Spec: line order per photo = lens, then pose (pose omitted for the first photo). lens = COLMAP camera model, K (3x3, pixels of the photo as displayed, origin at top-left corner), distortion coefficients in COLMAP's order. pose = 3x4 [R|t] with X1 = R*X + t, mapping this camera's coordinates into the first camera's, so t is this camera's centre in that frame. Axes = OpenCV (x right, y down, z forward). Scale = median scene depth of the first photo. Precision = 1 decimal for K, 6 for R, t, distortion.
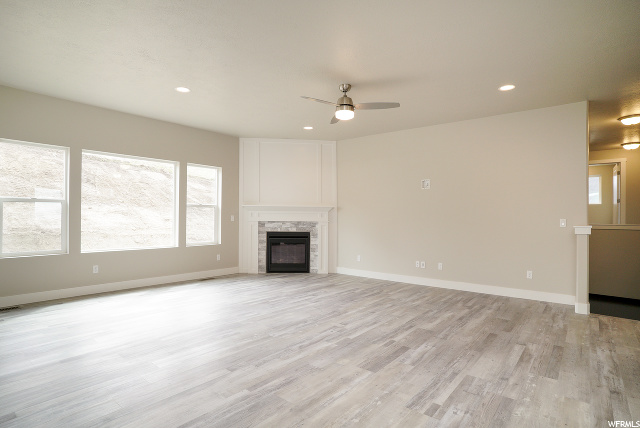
lens RADIAL K [[335.7, 0, 315.9], [0, 335.7, 214.5], [0, 0, 1]] dist [-0.075191, 0.039876]
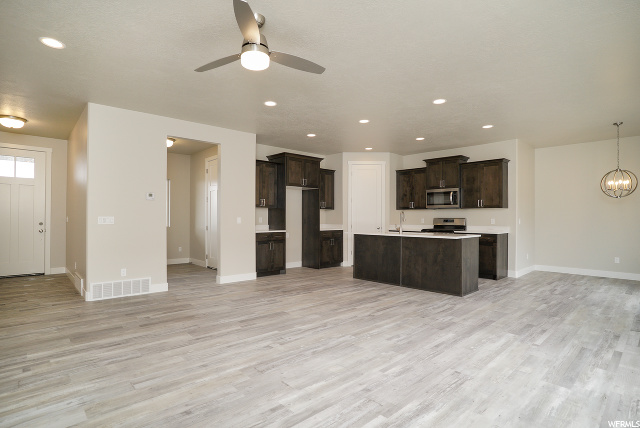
lens RADIAL K [[335.7, 0, 315.9], [0, 335.7, 214.5], [0, 0, 1]] dist [-0.075191, 0.039876]
pose [[-0.991674, -0.015181, 0.127873, -0.125135], [-0.017320, 0.999728, -0.015629, 0.011576], [-0.127601, -0.017714, -0.991667, 1.717644]]
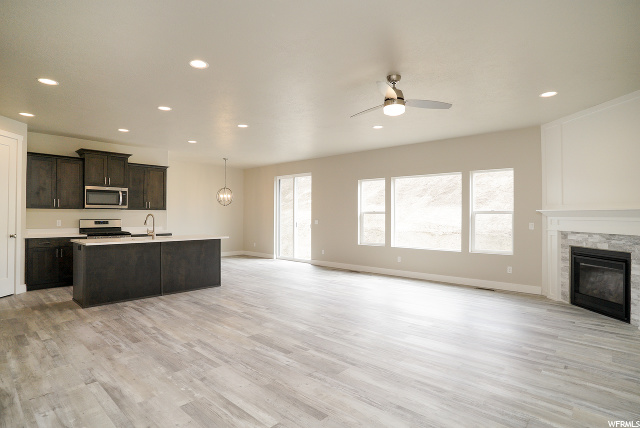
lens RADIAL K [[335.7, 0, 315.9], [0, 335.7, 214.5], [0, 0, 1]] dist [-0.075191, 0.039876]
pose [[-0.044332, -0.013001, -0.998932, 1.022482], [0.001221, 0.999914, -0.013068, -0.013341], [0.999016, -0.001799, -0.044313, 0.881079]]
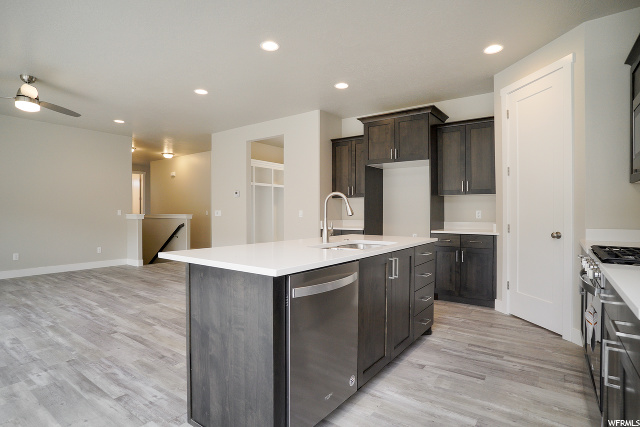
lens RADIAL K [[337.6, 0, 320.0], [0, 337.6, 213.5], [0, 0, 1]] dist [-0.082394, 0.036318]
pose [[-0.075963, -0.014298, 0.997008, -1.000112], [-0.010947, 0.999849, 0.013505, -0.000166], [-0.997051, -0.009889, -0.076108, 0.213791]]
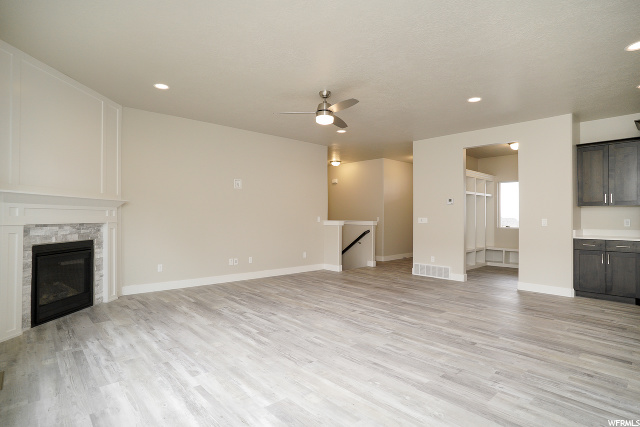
lens RADIAL K [[335.7, 0, 315.9], [0, 335.7, 214.0], [0, 0, 1]] dist [-0.075191, 0.039876]
pose [[0.138483, -0.002614, 0.990361, -1.015647], [-0.014143, 0.999889, 0.004617, -0.006526], [-0.990264, -0.014646, 0.138431, 0.929625]]
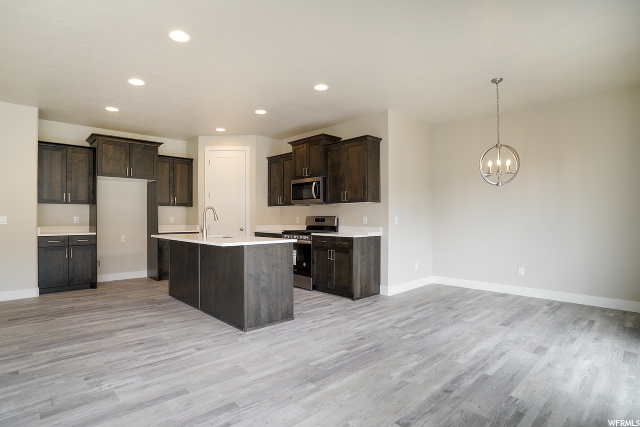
lens RADIAL K [[335.7, 0, 315.9], [0, 335.7, 214.0], [0, 0, 1]] dist [-0.075191, 0.039876]
pose [[-0.992685, -0.009429, 0.120368, -0.817589], [-0.011803, 0.999749, -0.019024, 0.007175], [-0.120158, -0.020306, -0.992547, 1.210149]]
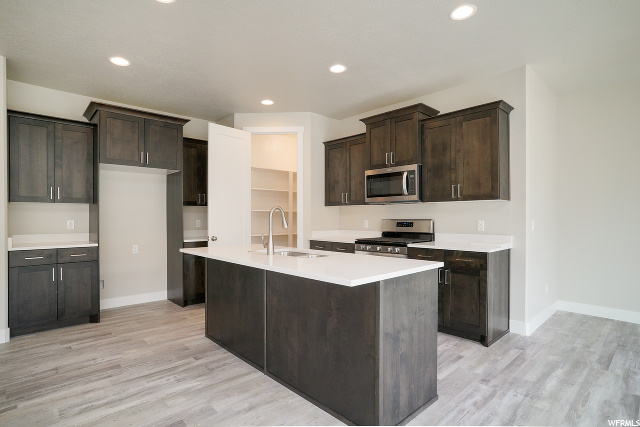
lens RADIAL K [[330.2, 0, 315.9], [0, 330.2, 216.6], [0, 0, 1]] dist [-0.055593, 0.034903]
pose [[-0.991270, -0.009414, 0.131511, -0.499393], [-0.010997, 0.999876, -0.011316, -0.005478], [-0.131388, -0.012663, -0.991250, 0.820776]]
